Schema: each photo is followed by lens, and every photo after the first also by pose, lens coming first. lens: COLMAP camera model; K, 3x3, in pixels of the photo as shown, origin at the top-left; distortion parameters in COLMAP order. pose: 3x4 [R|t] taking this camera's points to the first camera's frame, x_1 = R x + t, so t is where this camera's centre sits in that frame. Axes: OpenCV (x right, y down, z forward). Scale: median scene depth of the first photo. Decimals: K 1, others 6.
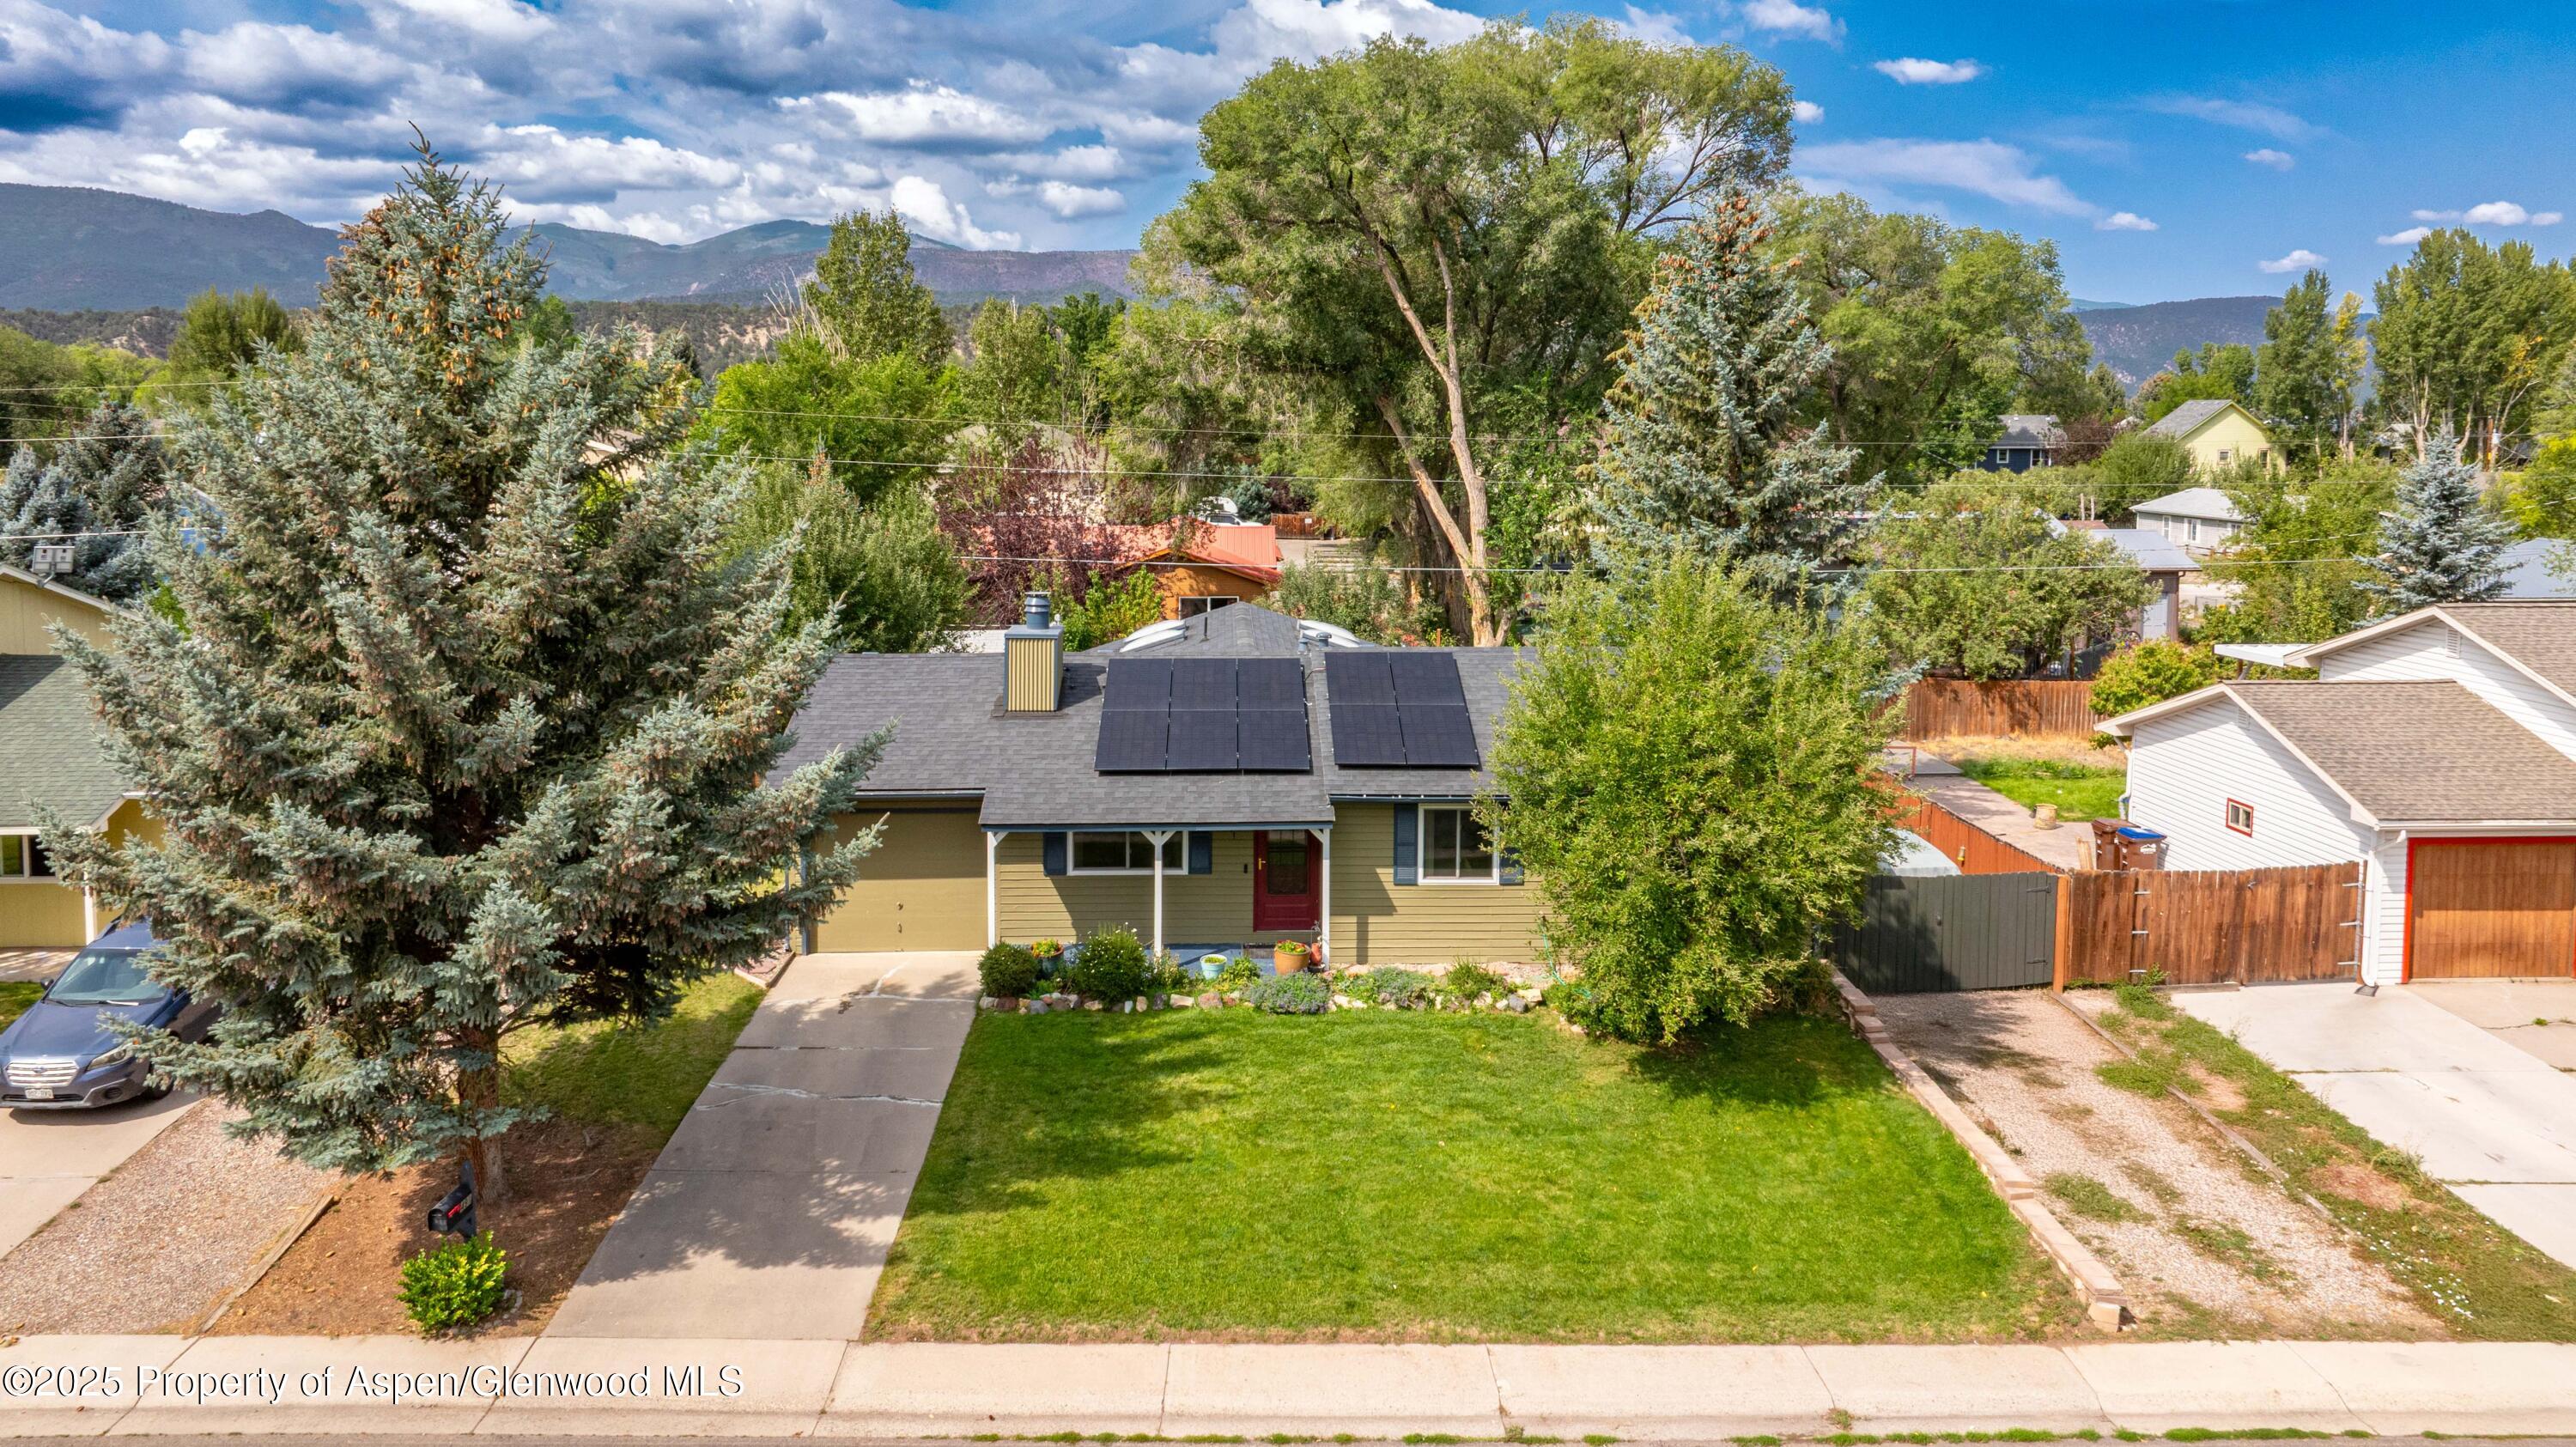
lens RADIAL K [[1721.3, 0, 1288.0], [0, 1721.3, 723.5], [0, 0, 1]] dist [-0.017581, 0.000507]
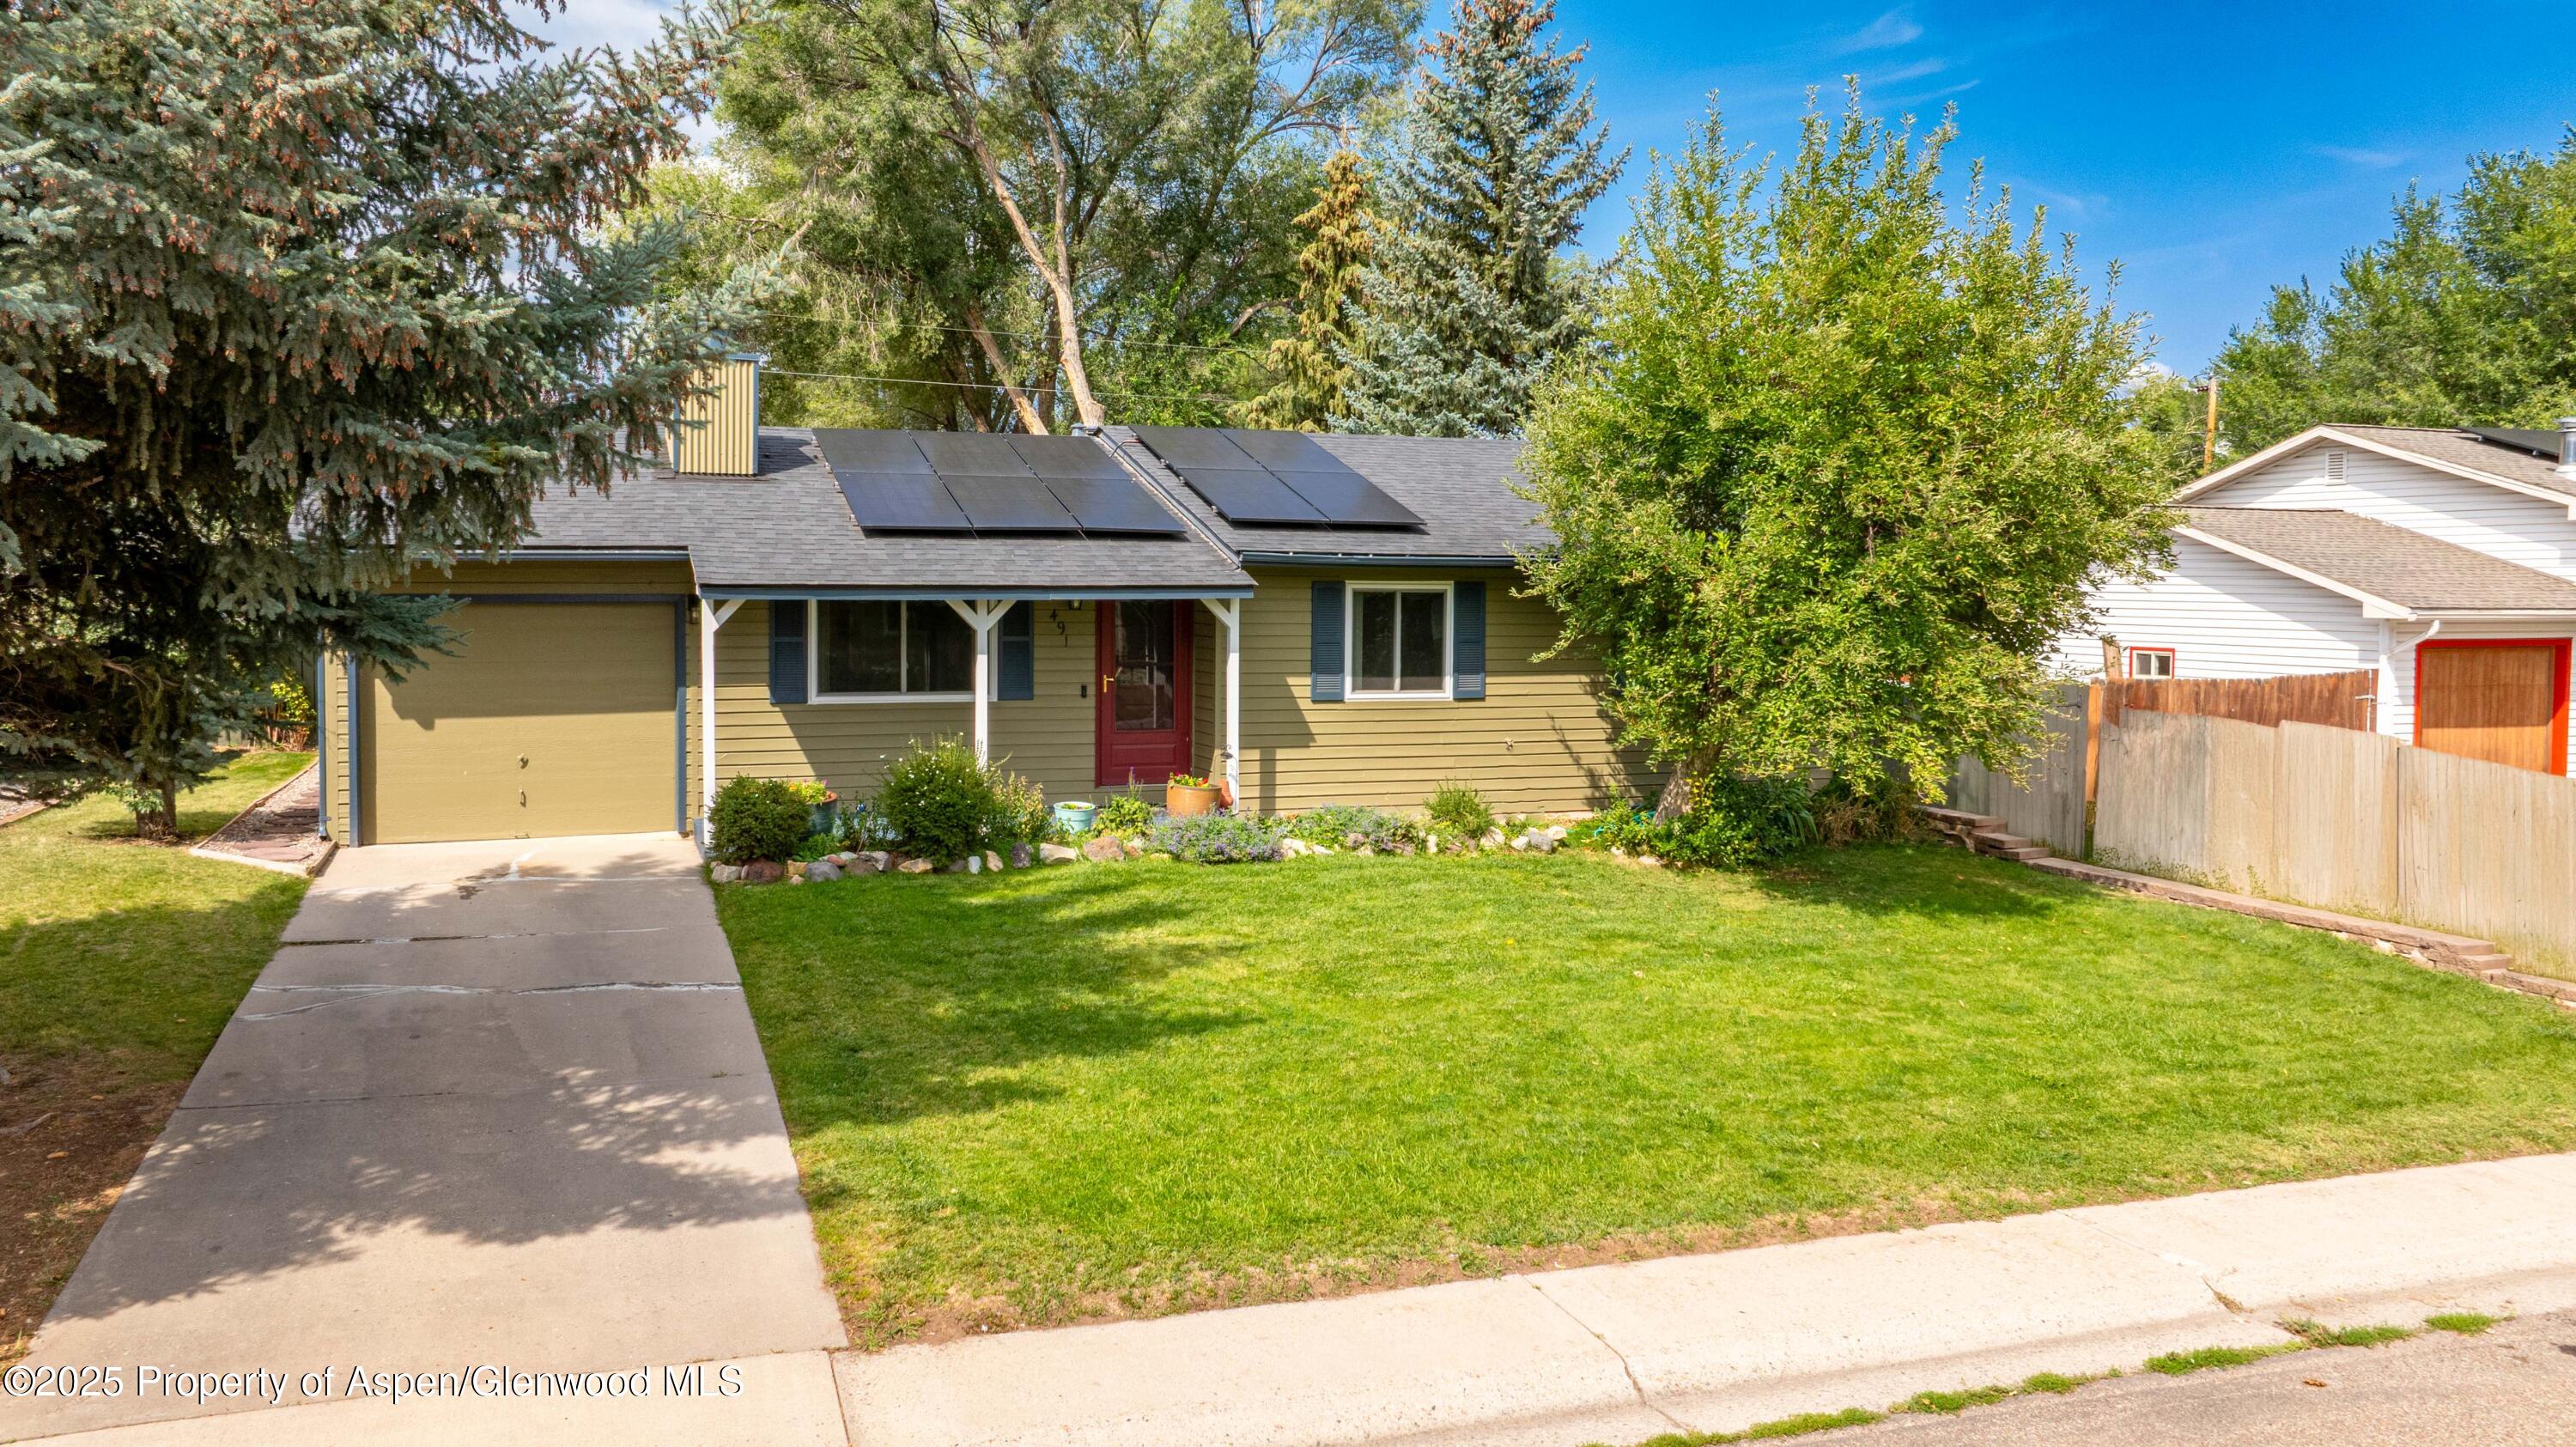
lens RADIAL K [[1815.5, 0, 1293.0], [0, 1815.5, 764.0], [0, 0, 1]] dist [-0.024357, 0.000195]
pose [[0.953193, -0.025640, 0.301274, -0.229863], [0.034725, 0.999088, -0.024840, 0.191562], [-0.300363, 0.034140, 0.953214, 0.445793]]
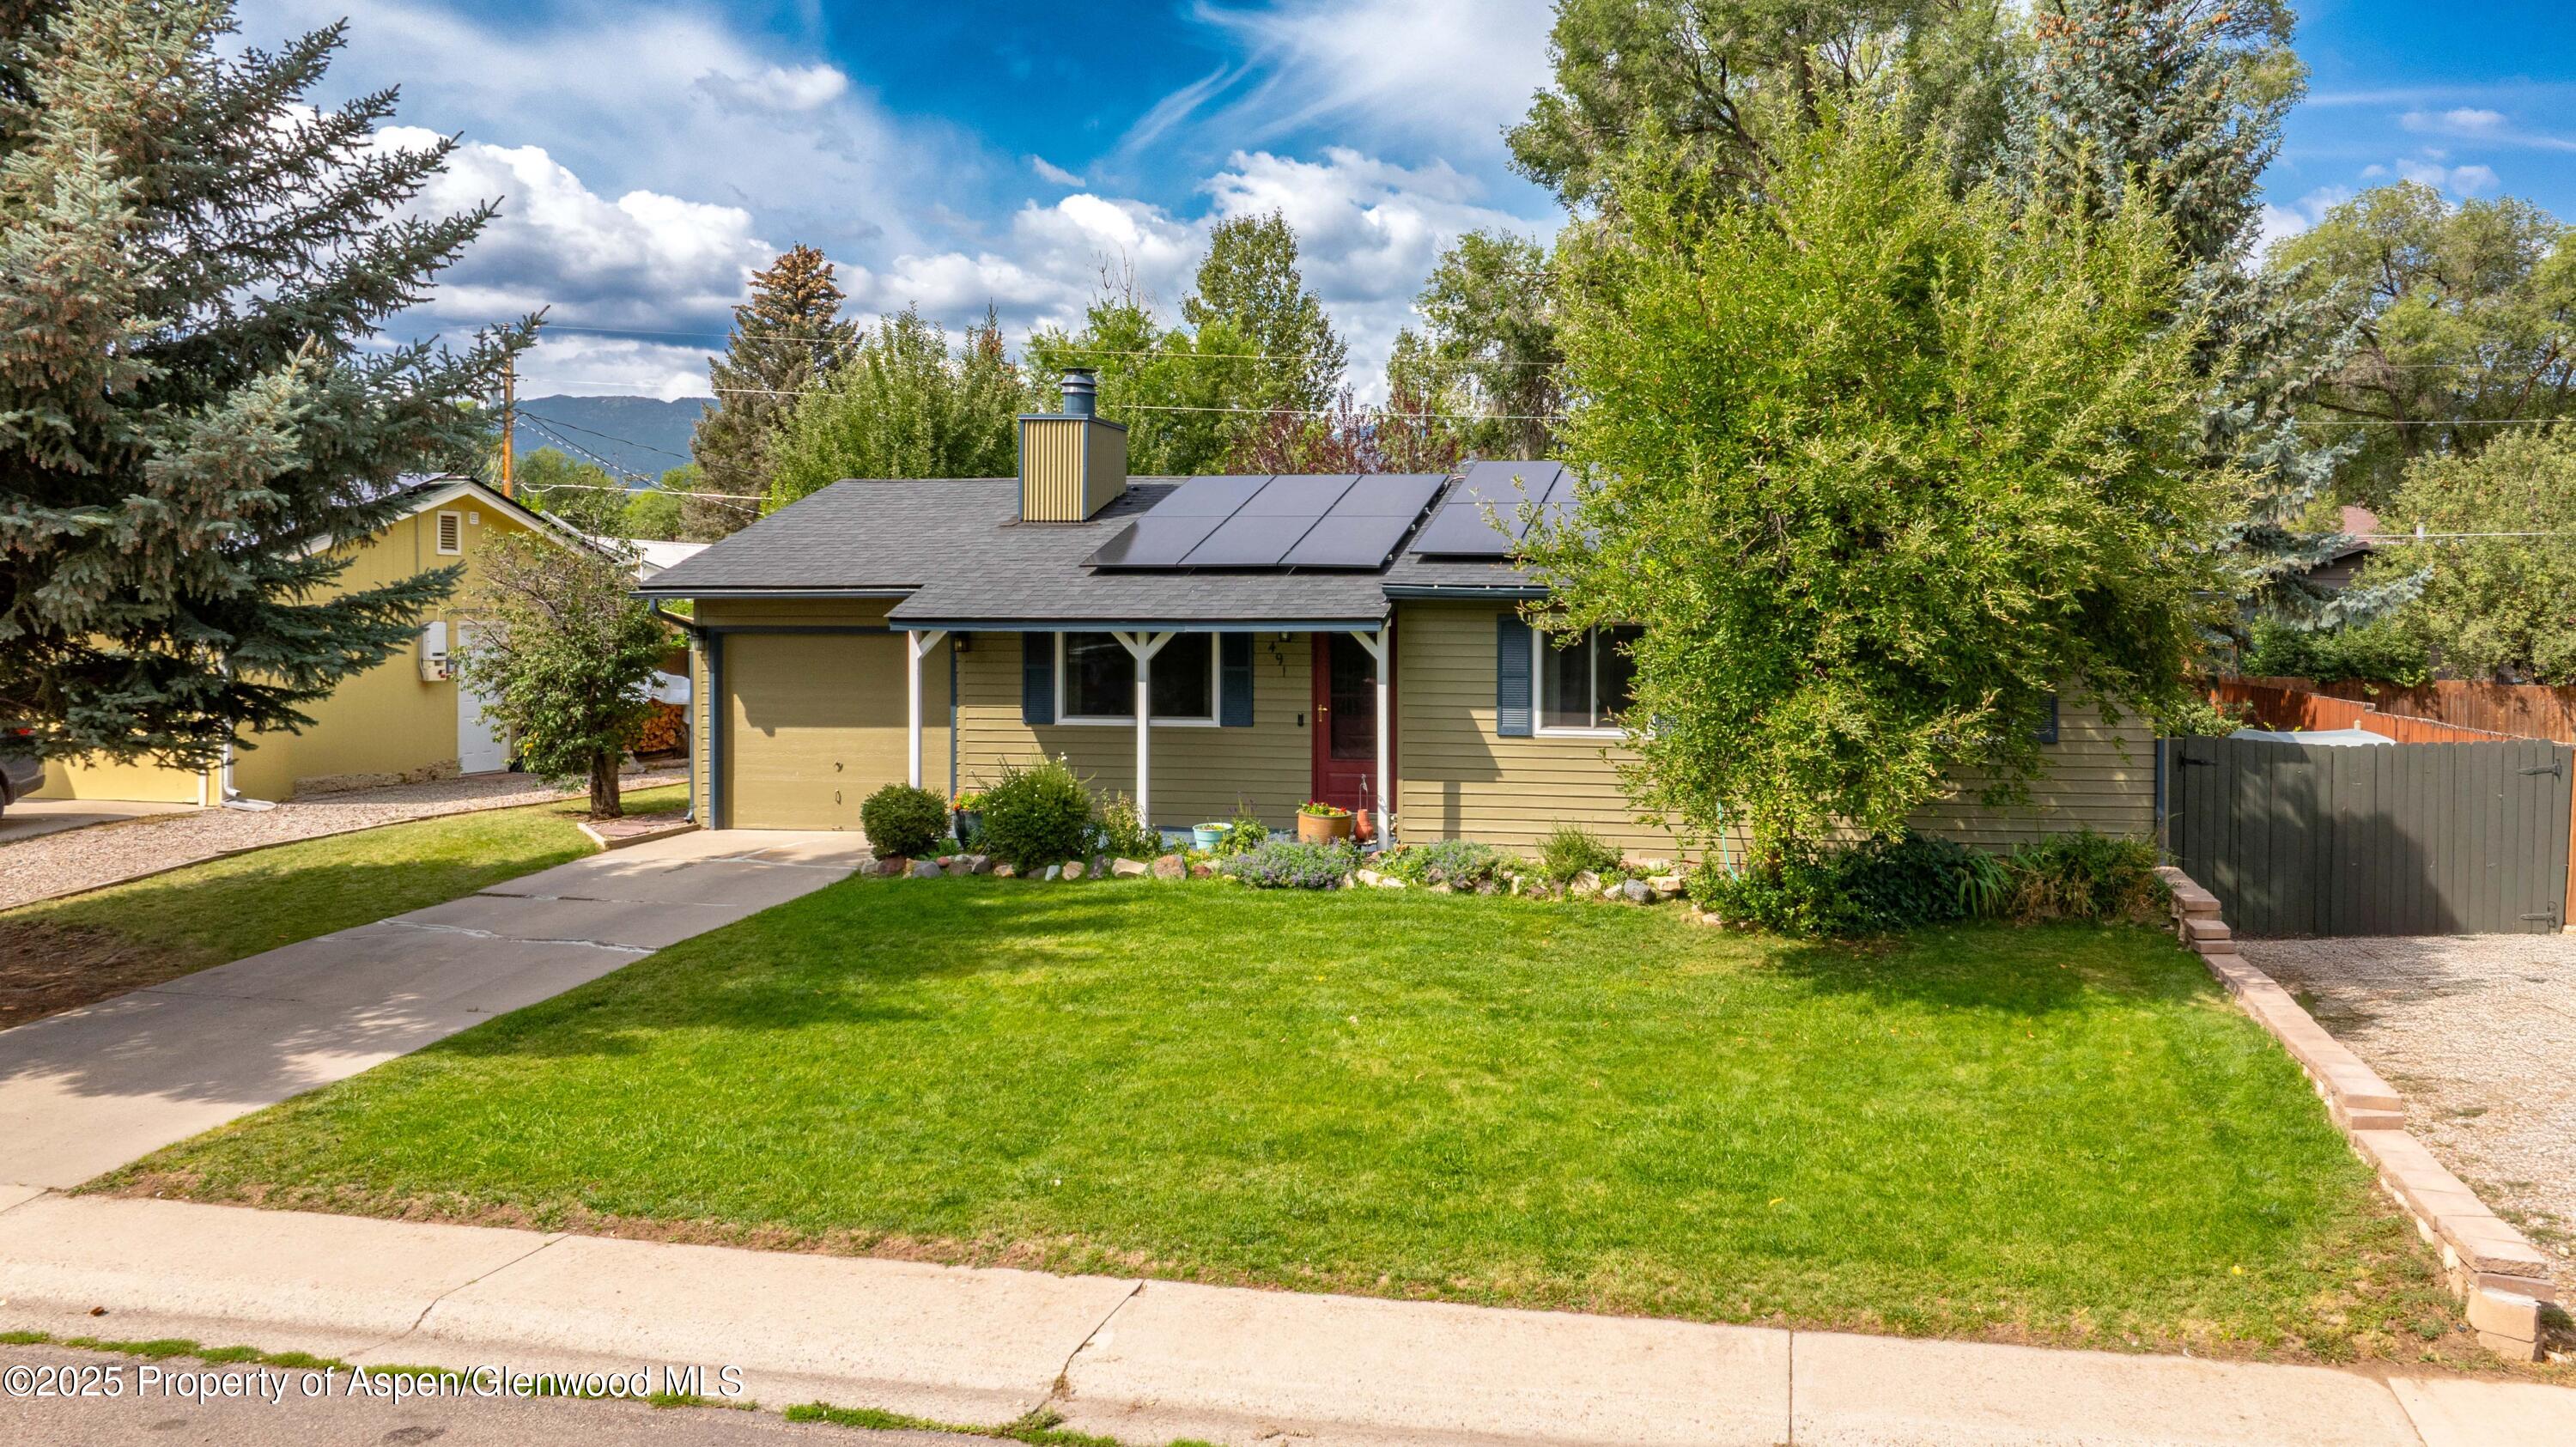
lens RADIAL K [[1866.0, 0, 1464.7], [0, 1866.0, 720.3], [0, 0, 1]] dist [-0.019454, -0.000001]
pose [[0.983964, 0.013353, -0.177866, 0.251204], [-0.026529, 0.997059, -0.071906, 0.197519], [0.176382, 0.075472, 0.981424, 0.396437]]
